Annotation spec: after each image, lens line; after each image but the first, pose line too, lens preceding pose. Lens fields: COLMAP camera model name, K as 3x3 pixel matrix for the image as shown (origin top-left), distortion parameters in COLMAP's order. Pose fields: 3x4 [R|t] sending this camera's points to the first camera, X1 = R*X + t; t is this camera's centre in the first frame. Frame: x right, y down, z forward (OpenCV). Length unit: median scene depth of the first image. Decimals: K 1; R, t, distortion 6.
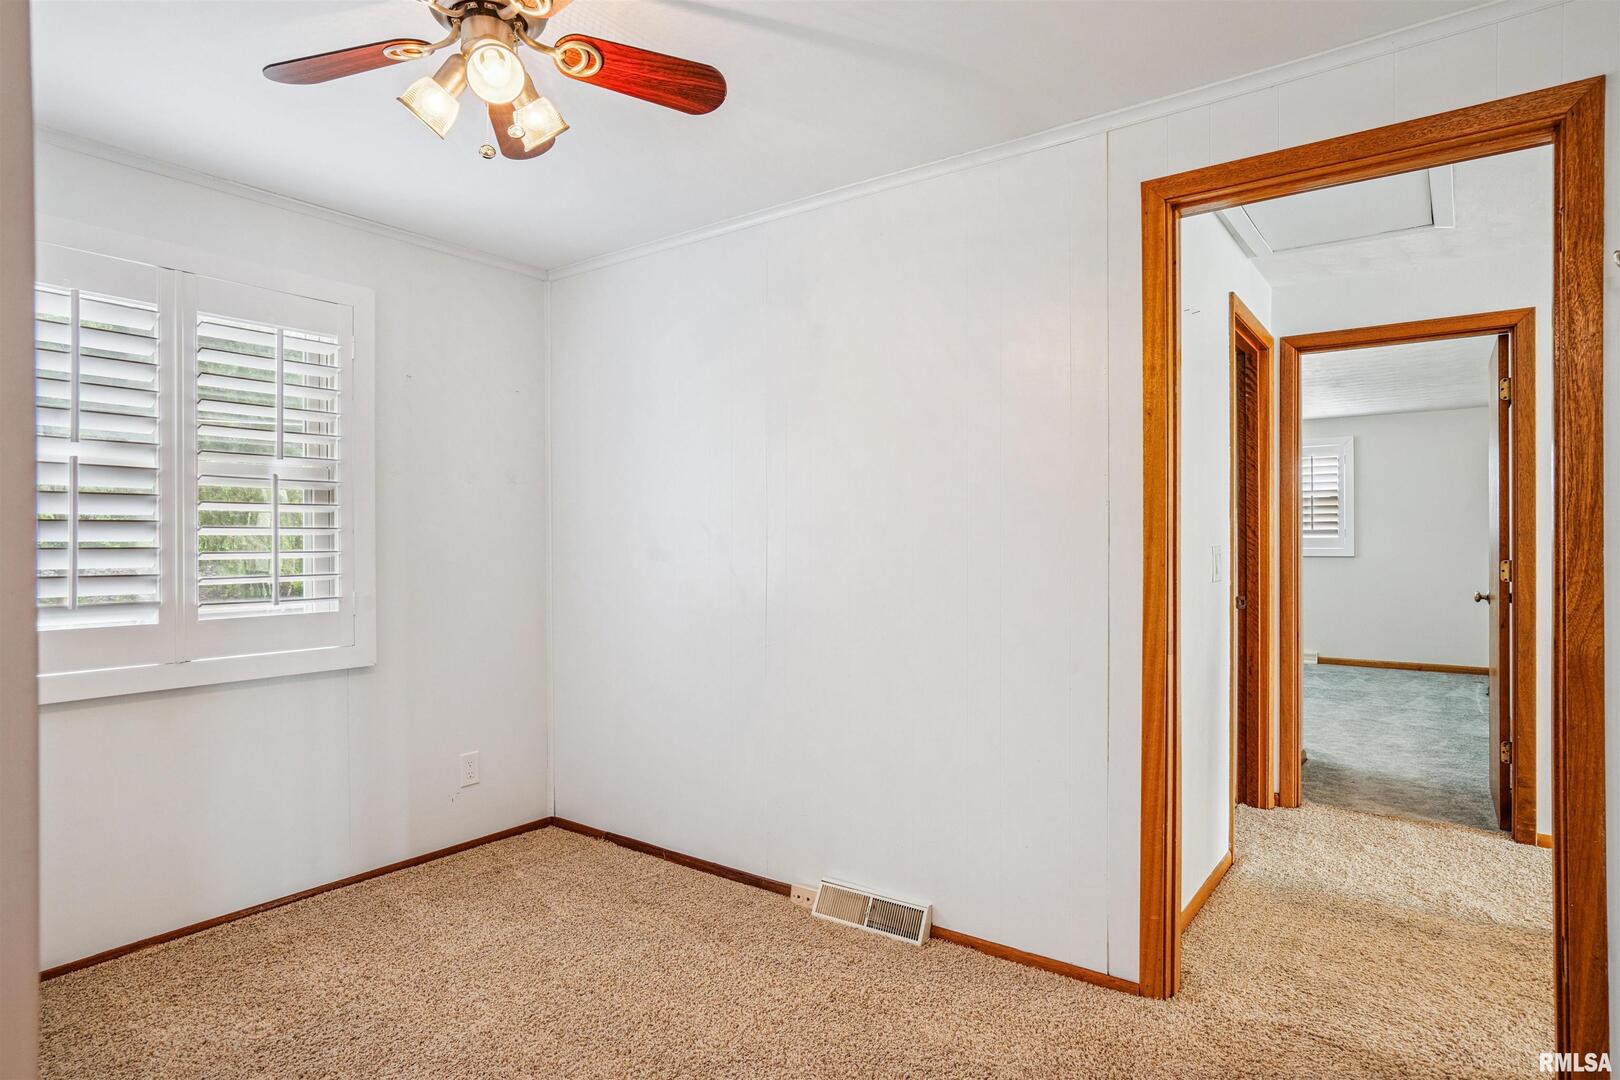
lens RADIAL K [[891.7, 0, 810.5], [0, 891.7, 536.9], [0, 0, 1]] dist [-0.018517, 0.000534]
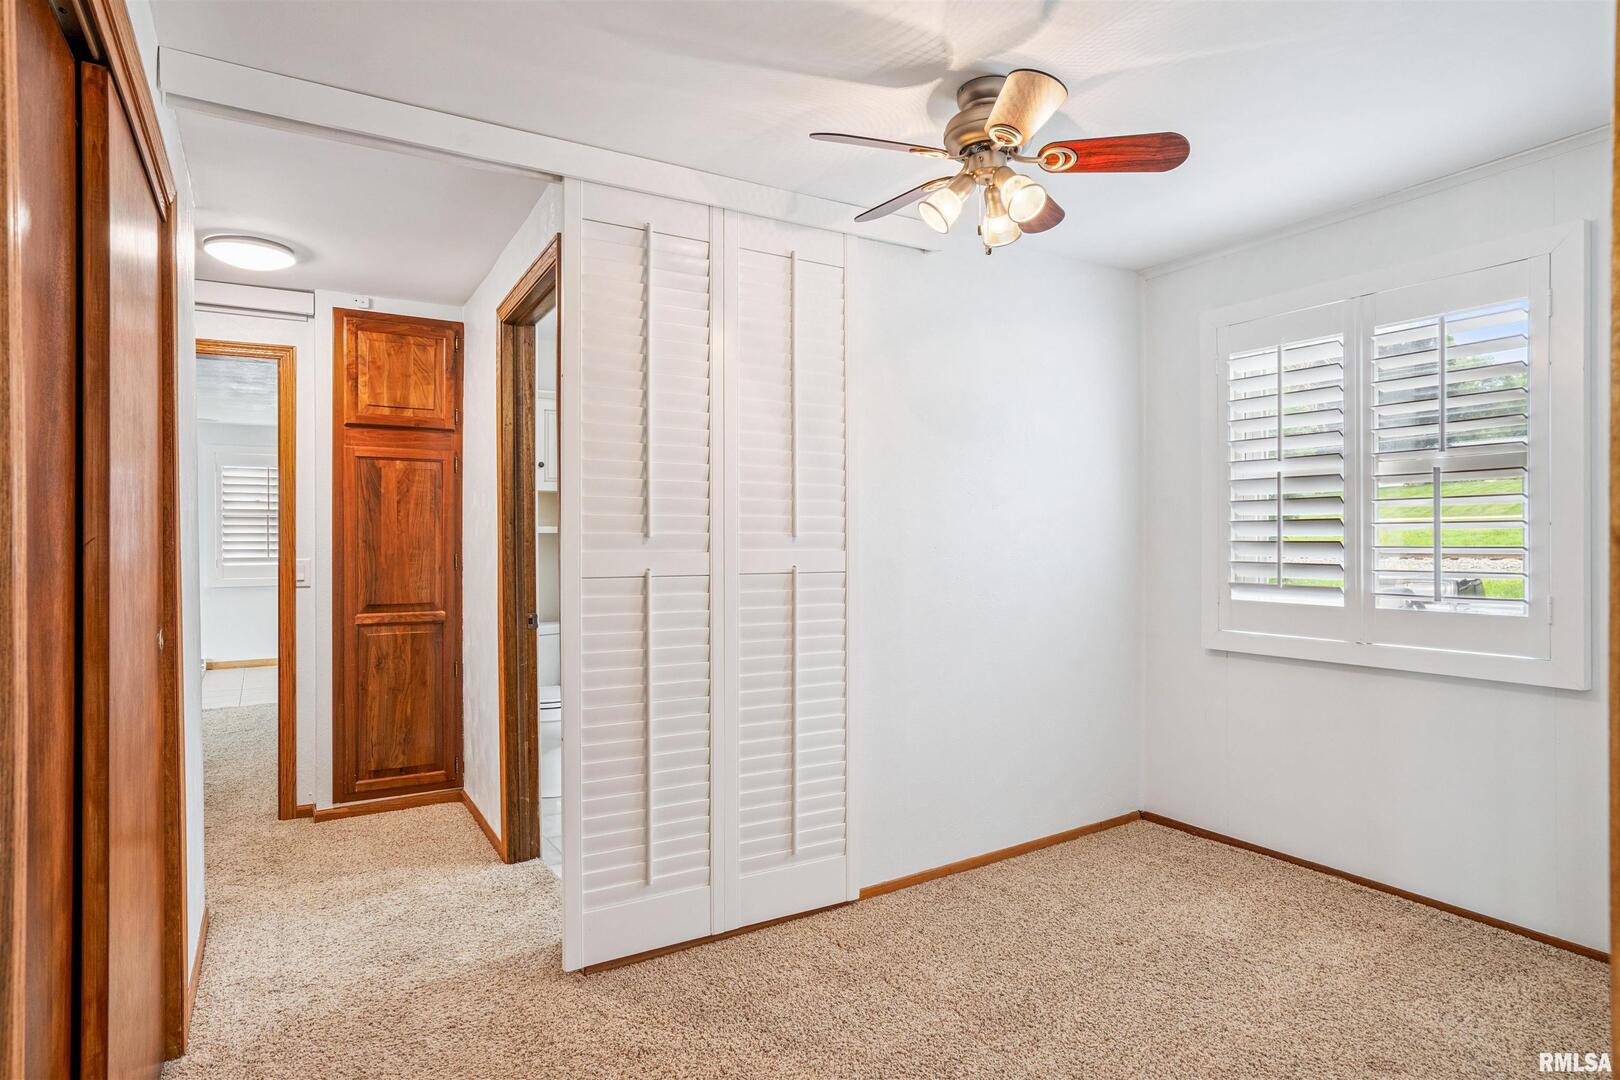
lens RADIAL K [[891.7, 0, 808.7], [0, 891.7, 548.8], [0, 0, 1]] dist [-0.018517, 0.000534]
pose [[-0.395928, 0.018204, -0.918101, 0.597004], [0.012793, 0.999816, 0.014307, -0.003988], [0.918192, -0.006081, -0.396088, 0.788768]]
